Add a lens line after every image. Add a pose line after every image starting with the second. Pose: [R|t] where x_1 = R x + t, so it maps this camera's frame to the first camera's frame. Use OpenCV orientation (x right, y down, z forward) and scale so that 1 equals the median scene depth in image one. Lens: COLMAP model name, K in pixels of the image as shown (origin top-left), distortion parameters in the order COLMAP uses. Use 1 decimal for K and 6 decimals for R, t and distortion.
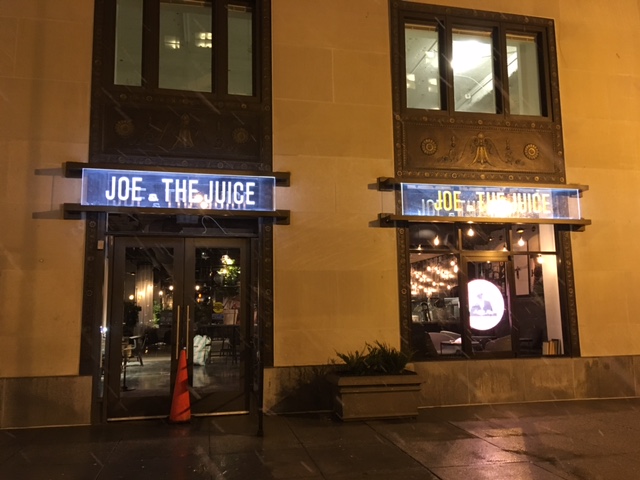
lens RADIAL K [[528.2, 0, 320.0], [0, 528.2, 240.0], [0, 0, 1]] dist [0.050573, -0.000274]
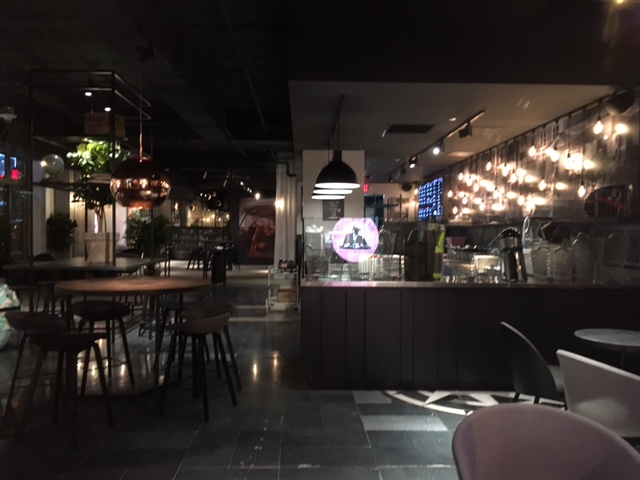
lens RADIAL K [[525.2, 0, 320.0], [0, 525.2, 240.0], [0, 0, 1]] dist [0.046133, 0.000827]
pose [[0.982645, 0.030368, -0.182996, 0.113306], [-0.001621, 0.987877, 0.155231, 0.057699], [0.185491, -0.152240, 0.970781, 0.520081]]
